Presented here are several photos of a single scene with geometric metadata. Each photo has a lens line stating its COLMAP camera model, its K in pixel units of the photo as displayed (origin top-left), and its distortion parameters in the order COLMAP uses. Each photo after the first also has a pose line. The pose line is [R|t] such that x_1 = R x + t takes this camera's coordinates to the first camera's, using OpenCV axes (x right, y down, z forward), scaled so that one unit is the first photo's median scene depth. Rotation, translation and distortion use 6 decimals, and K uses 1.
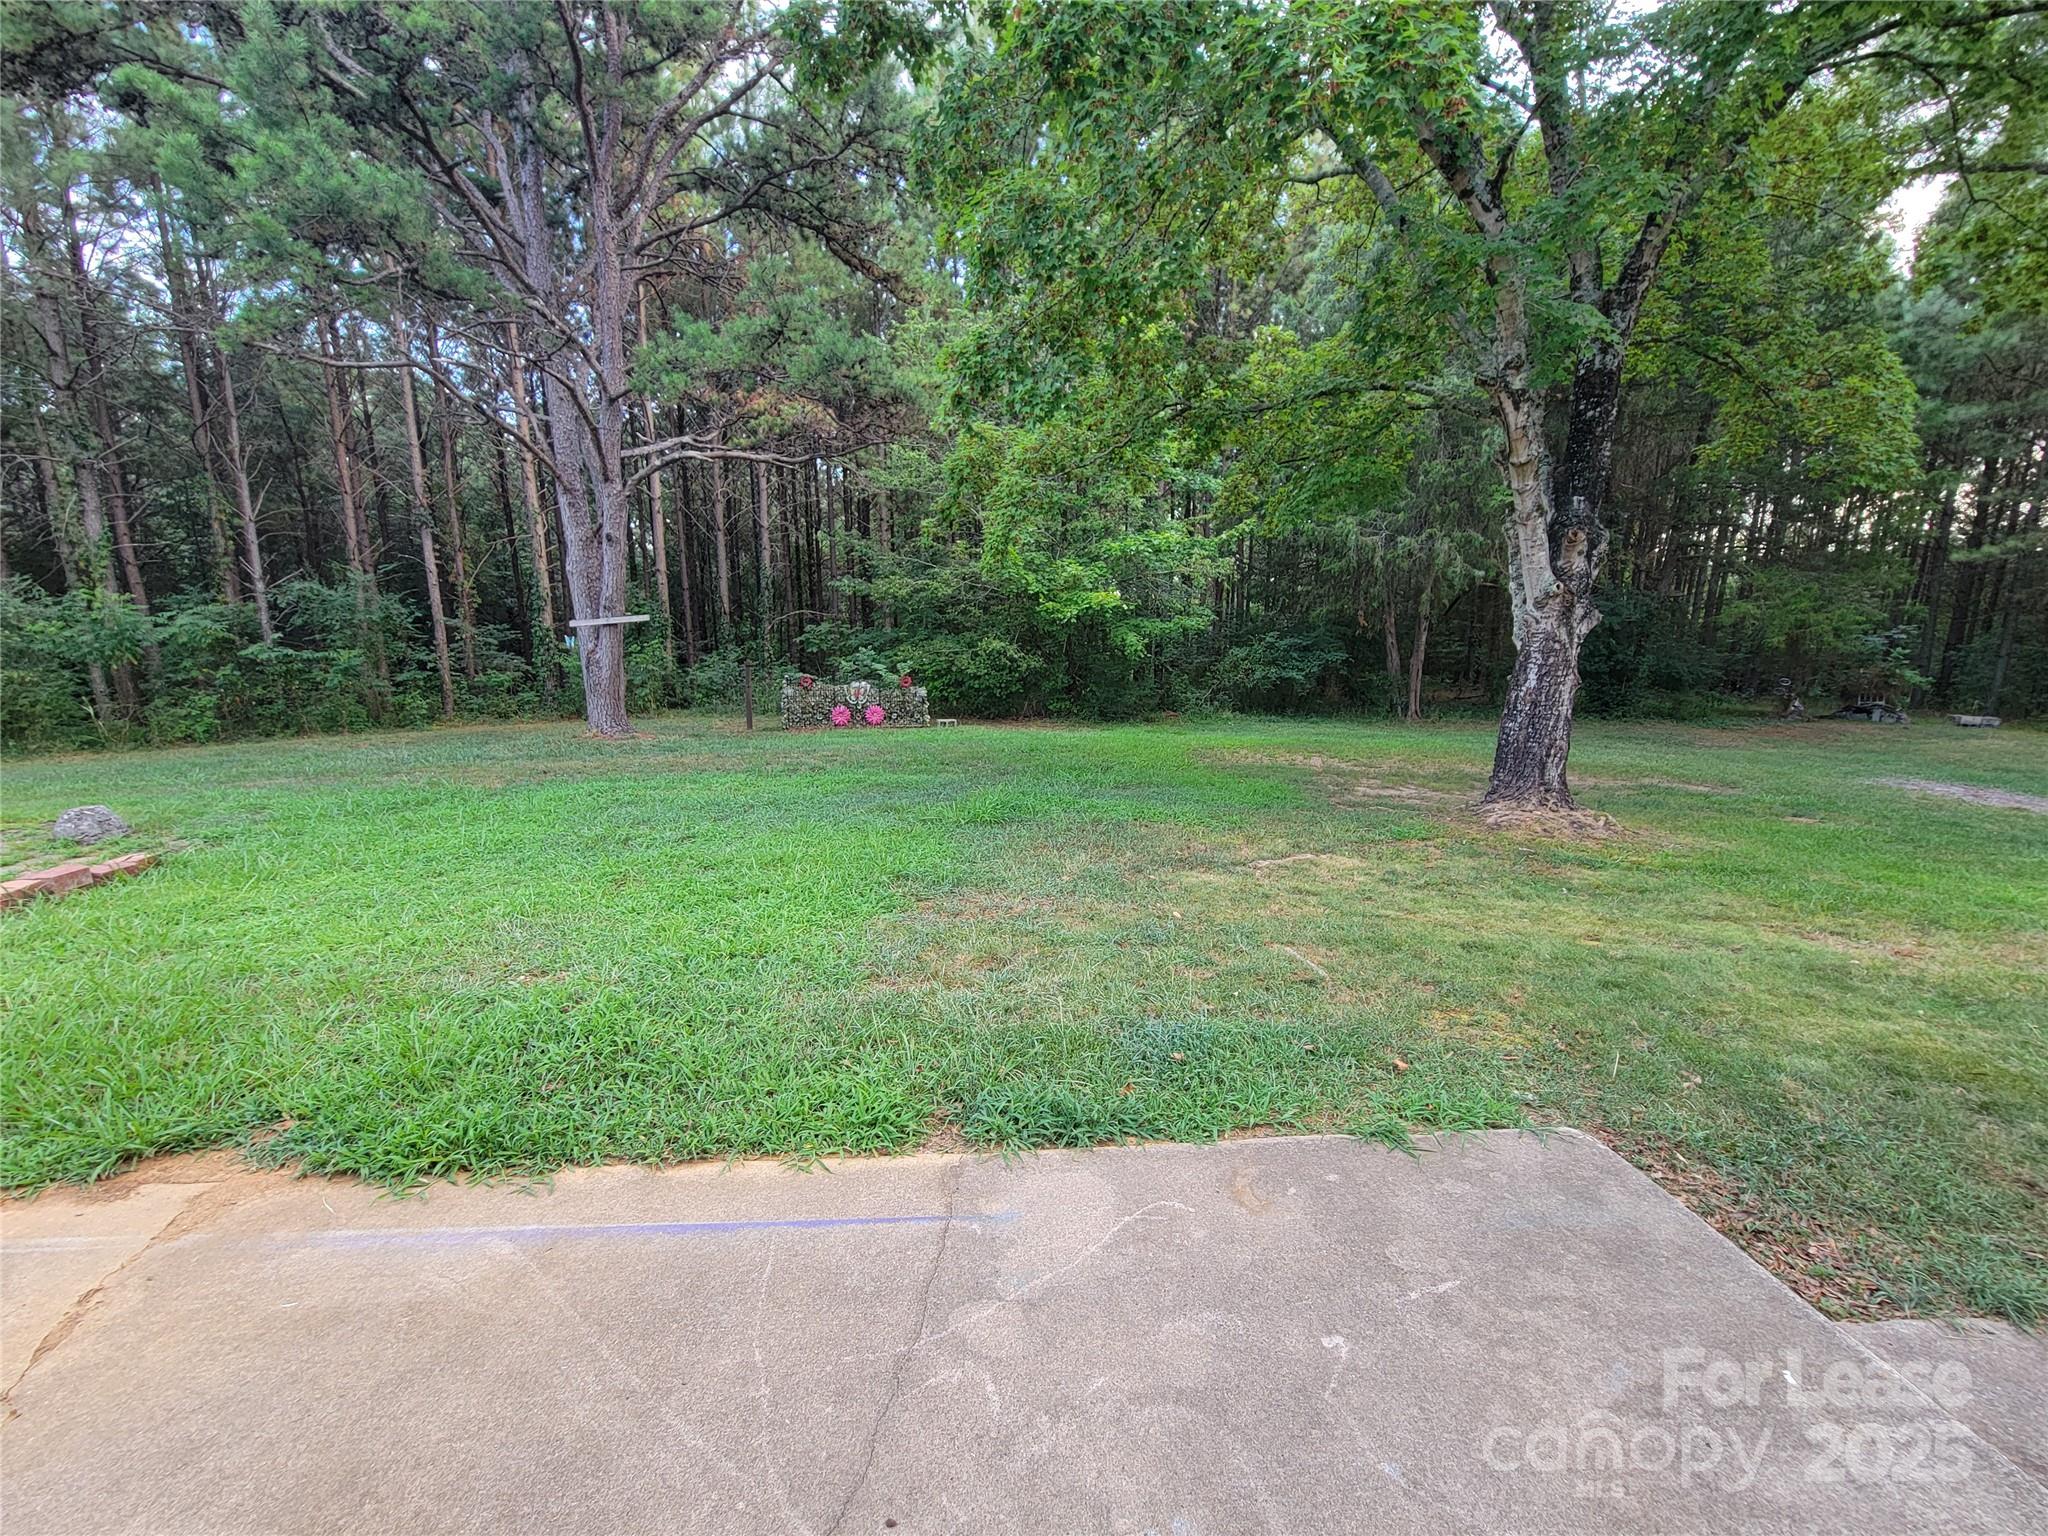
lens RADIAL K [[831.5, 0, 1026.2], [0, 831.5, 770.4], [0, 0, 1]] dist [-0.002522, -0.000317]
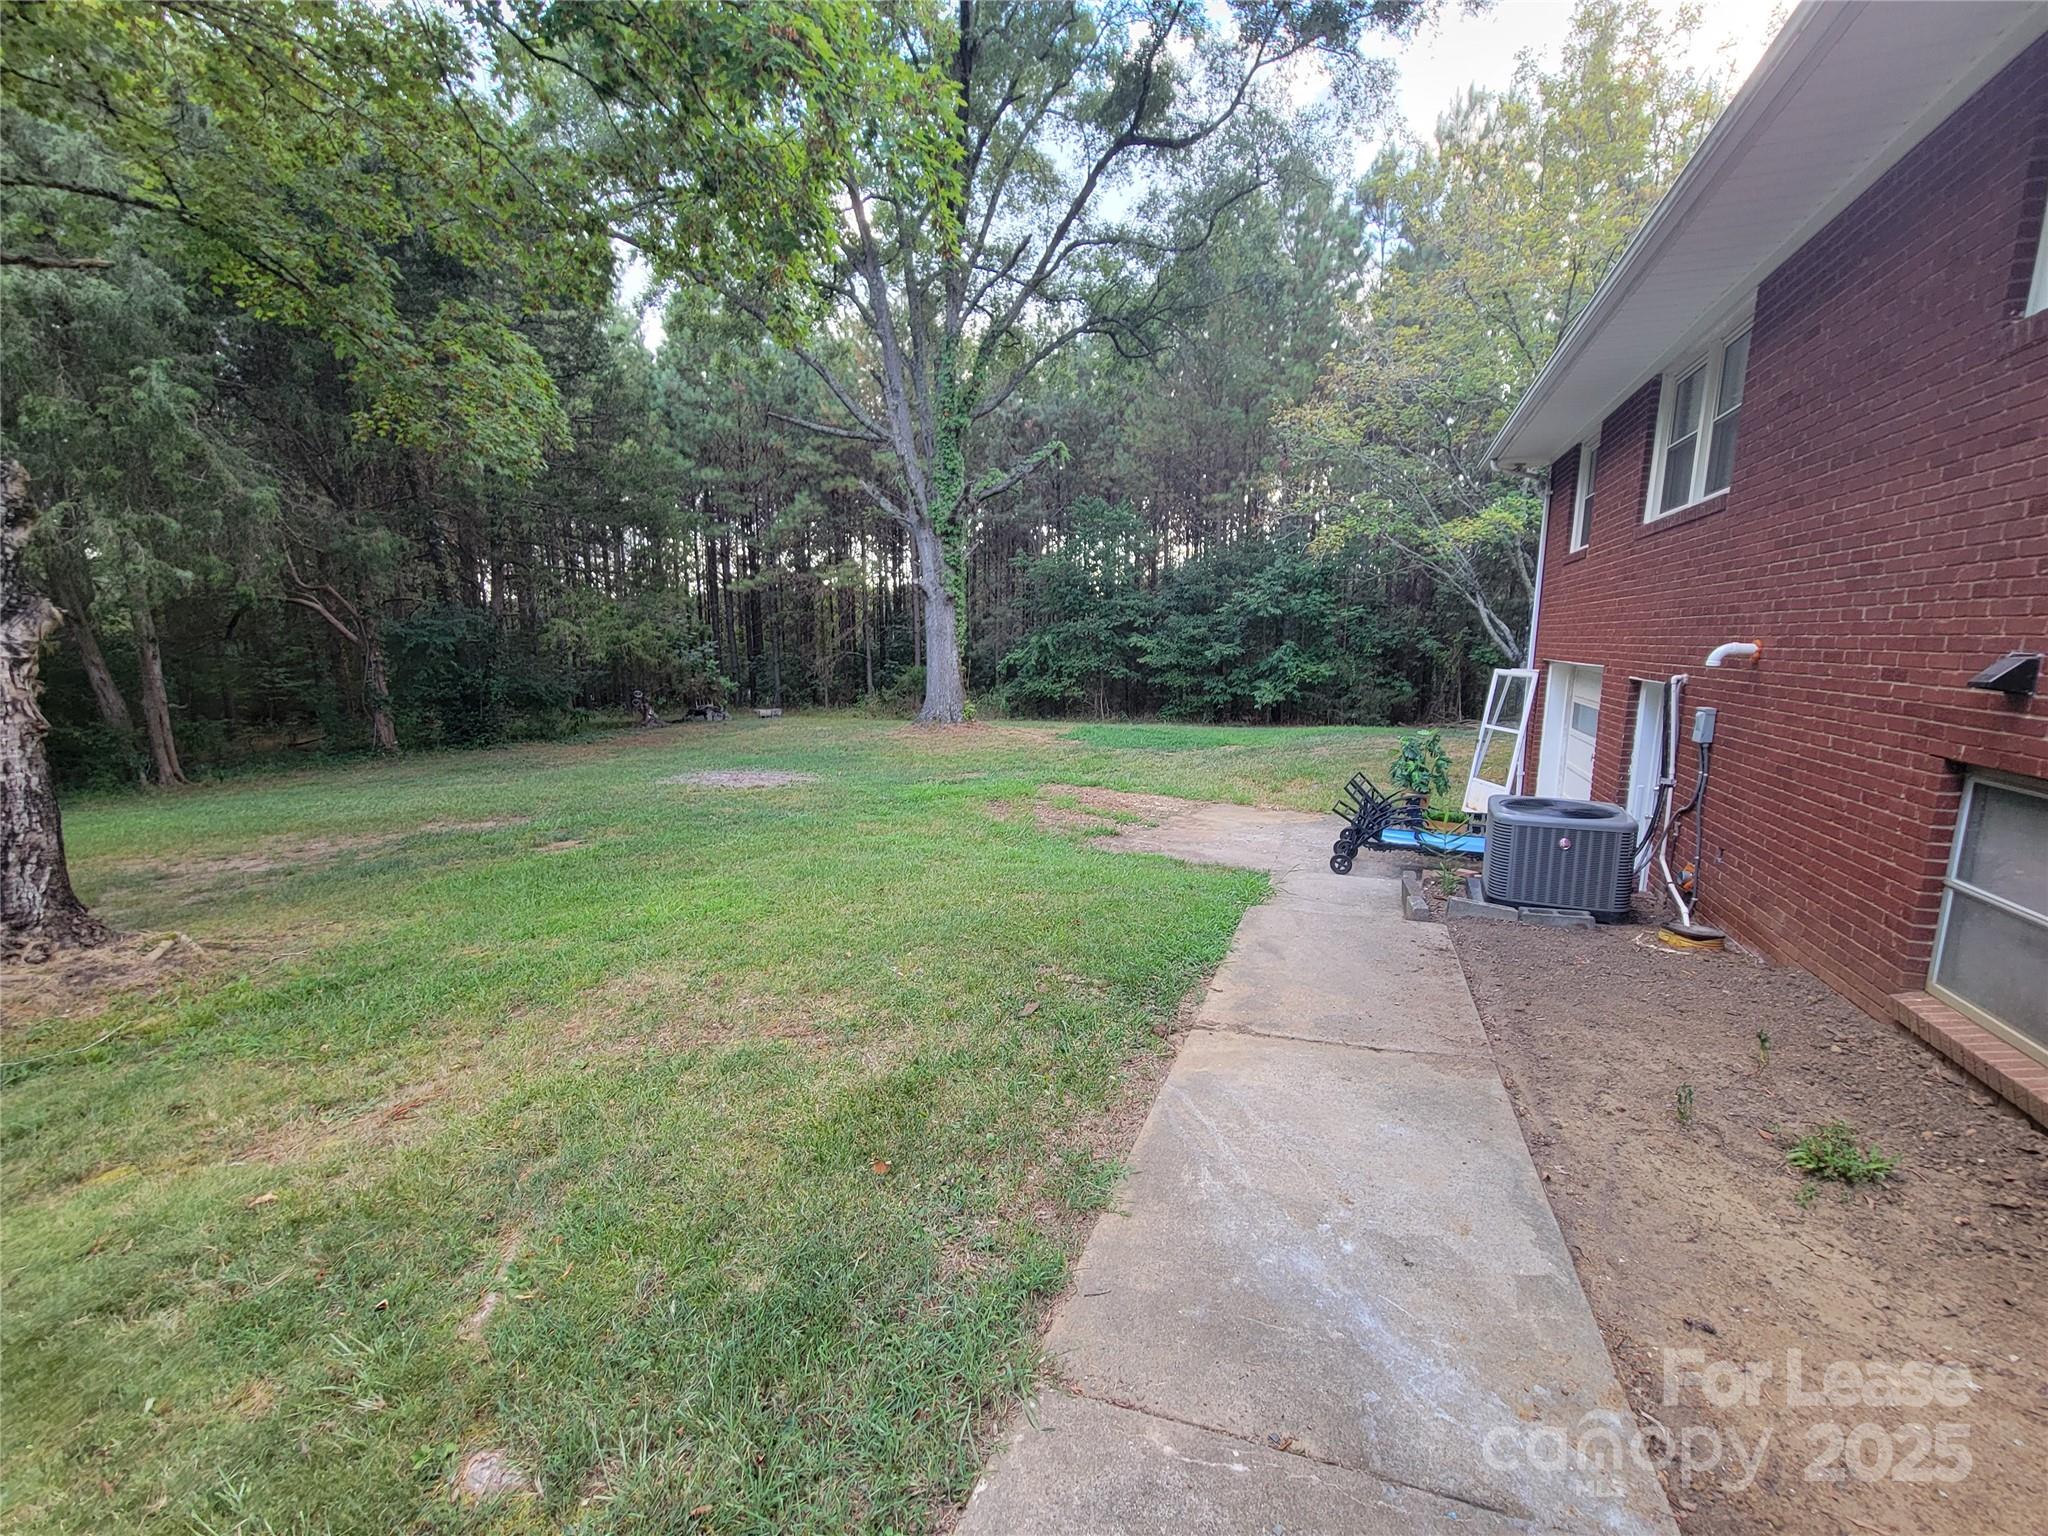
lens RADIAL K [[831.5, 0, 1022.8], [0, 831.5, 772.6], [0, 0, 1]] dist [-0.002522, -0.000317]
pose [[0.443490, -0.154001, 0.882950, 0.145290], [0.180151, 0.980339, 0.080501, -0.000354], [-0.877988, 0.123362, 0.462514, 0.046921]]
